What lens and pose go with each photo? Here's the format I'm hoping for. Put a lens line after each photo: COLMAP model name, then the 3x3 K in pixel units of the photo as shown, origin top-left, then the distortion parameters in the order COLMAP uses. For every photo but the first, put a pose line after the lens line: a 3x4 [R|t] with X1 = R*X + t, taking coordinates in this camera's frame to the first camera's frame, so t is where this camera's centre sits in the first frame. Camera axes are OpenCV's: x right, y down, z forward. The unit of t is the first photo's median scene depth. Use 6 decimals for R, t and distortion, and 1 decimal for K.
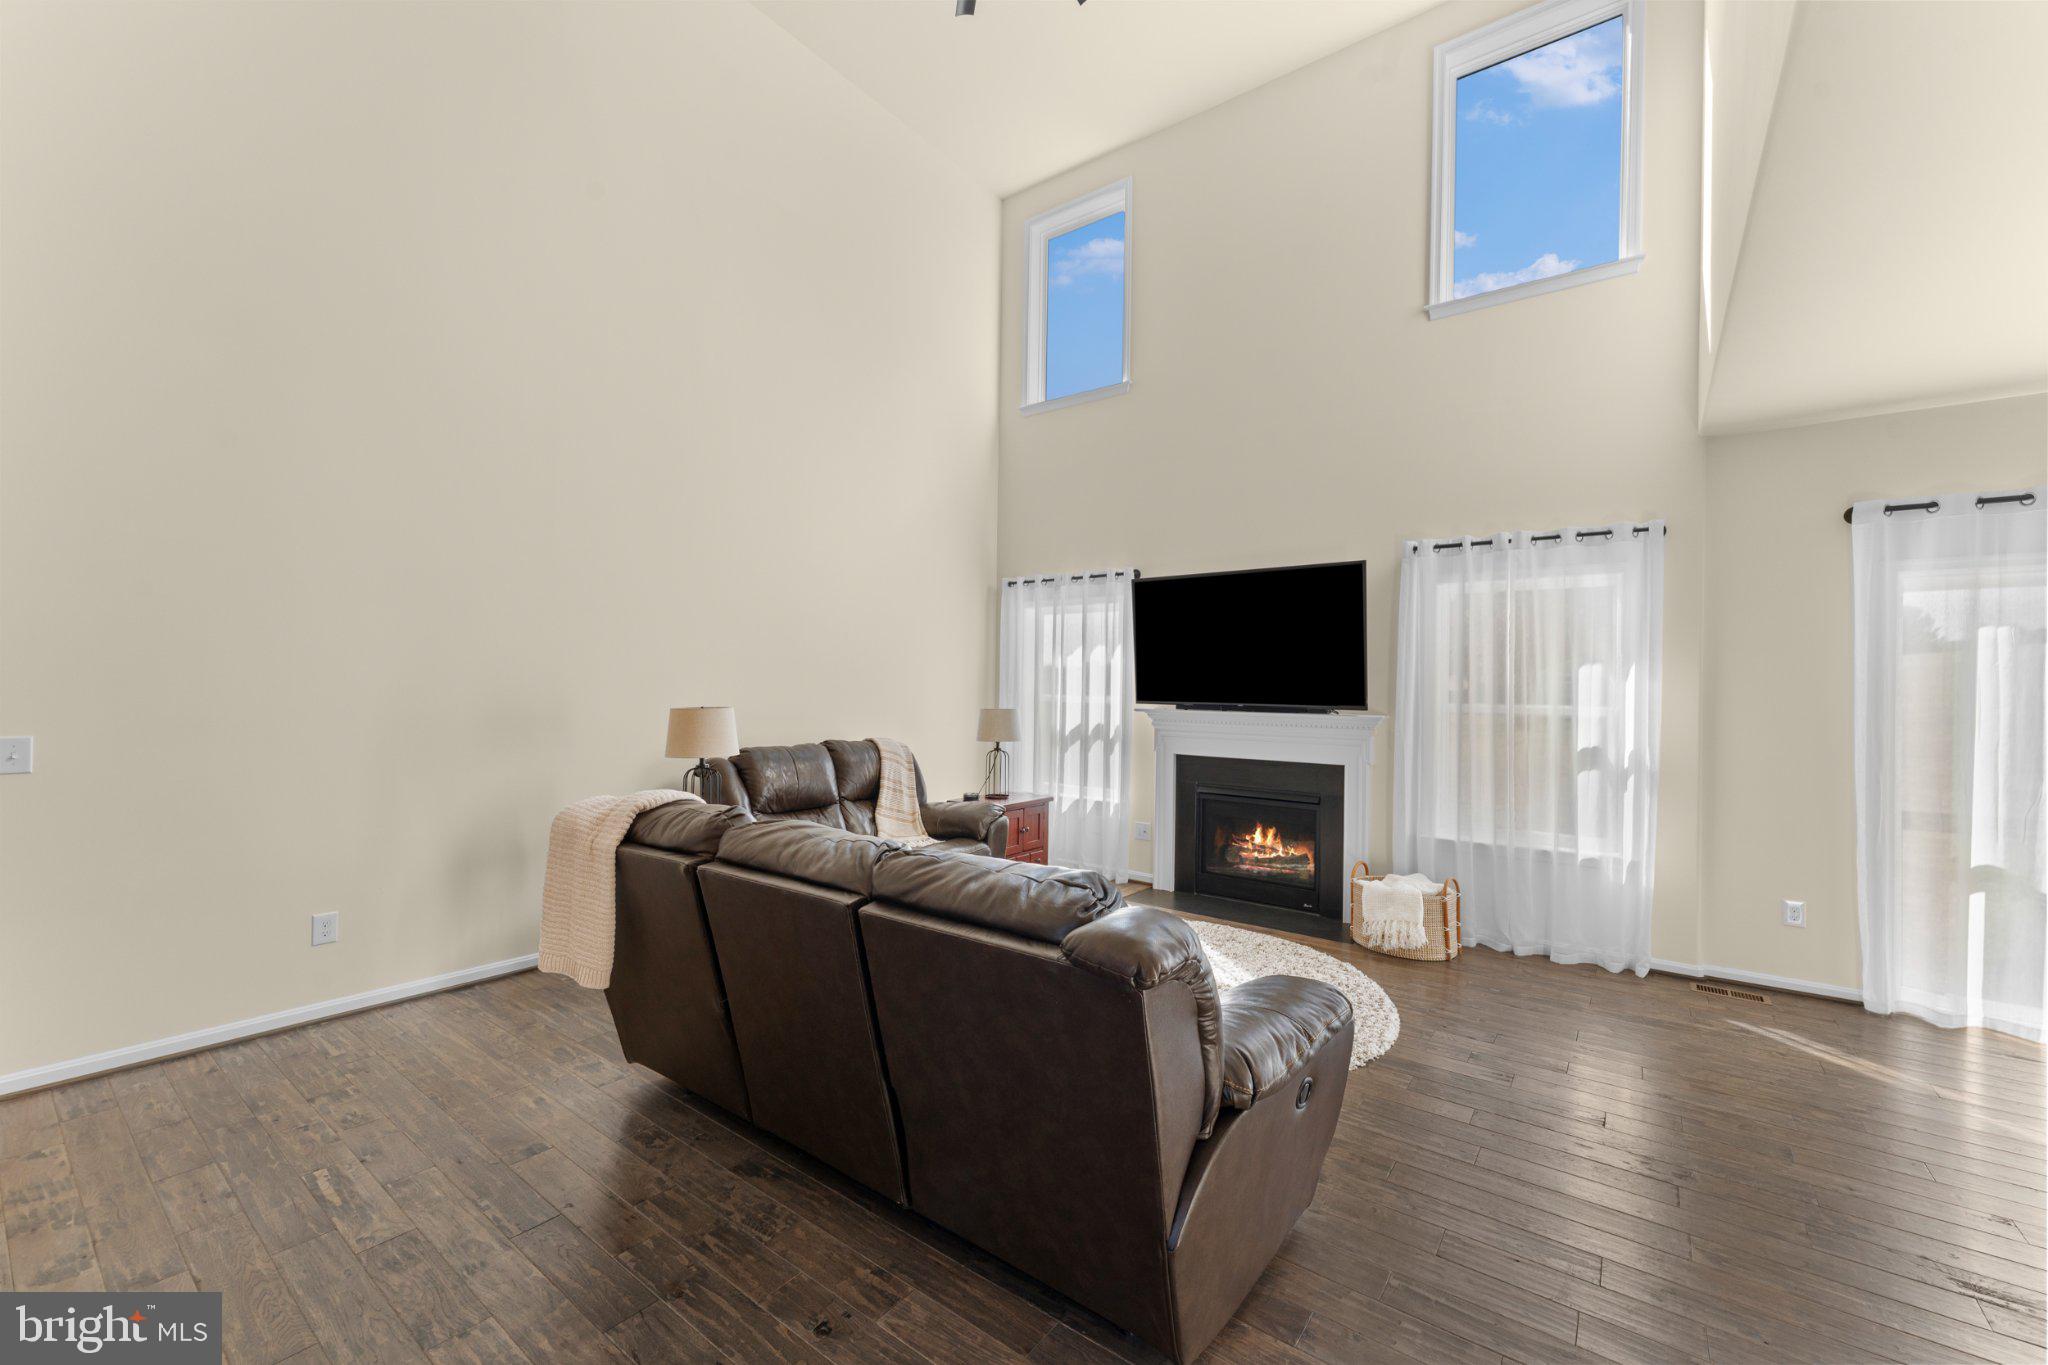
lens RADIAL K [[805.1, 0, 1029.6], [0, 805.1, 686.2], [0, 0, 1]] dist [0.007501, -0.001605]
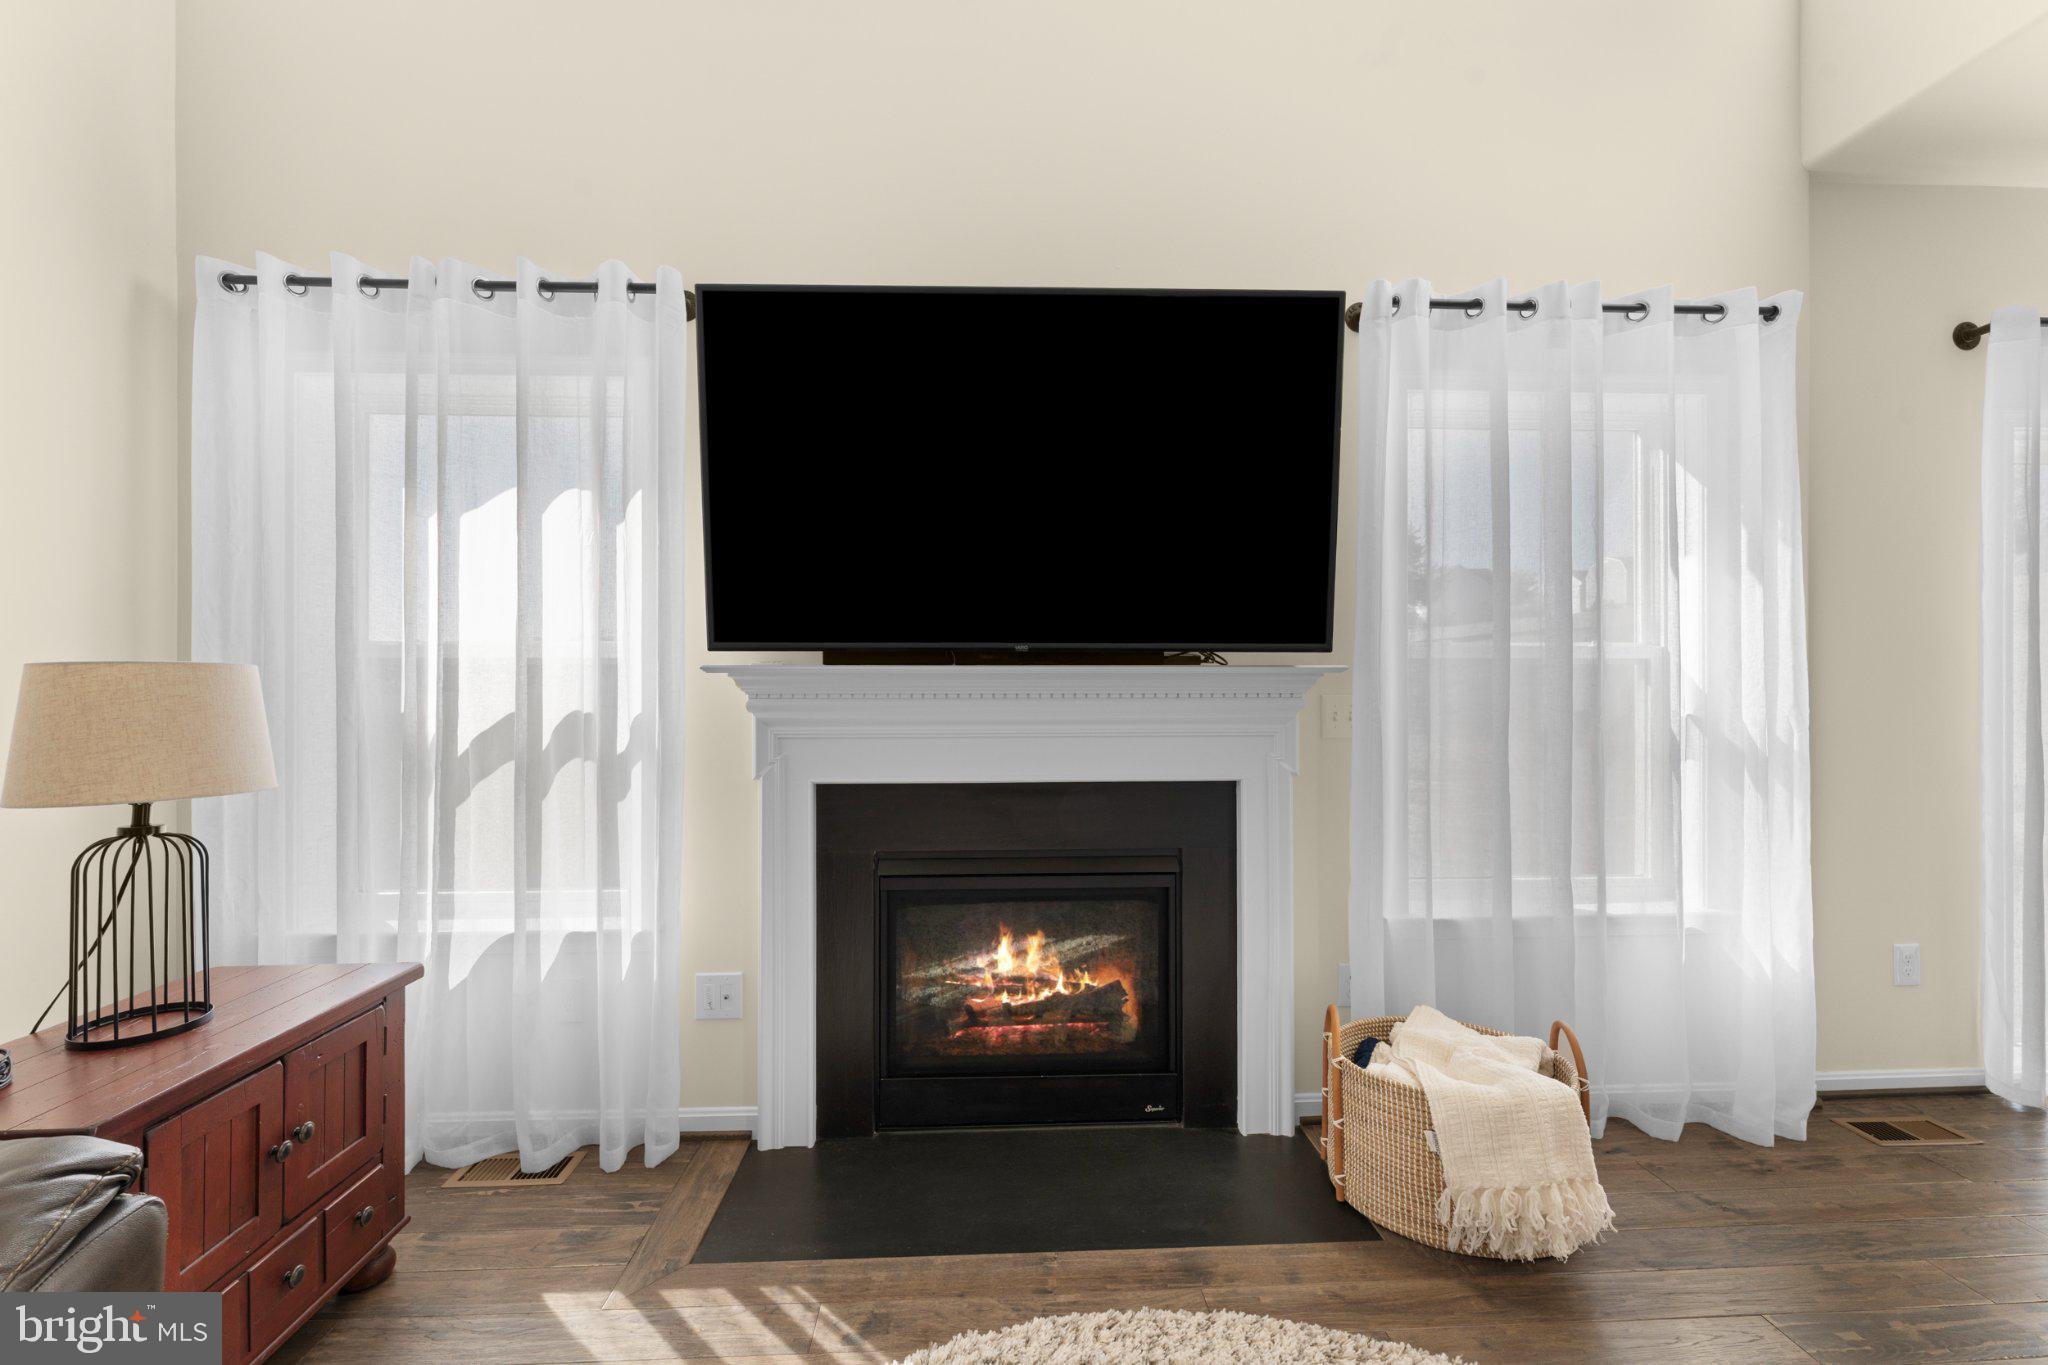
lens RADIAL K [[805.1, 0, 1008.0], [0, 805.1, 683.7], [0, 0, 1]] dist [0.007501, -0.001605]
pose [[0.777342, -0.015924, 0.628876, 0.012082], [0.008416, 0.999853, 0.014914, 0.032106], [-0.629021, -0.006301, 0.777362, 0.651523]]
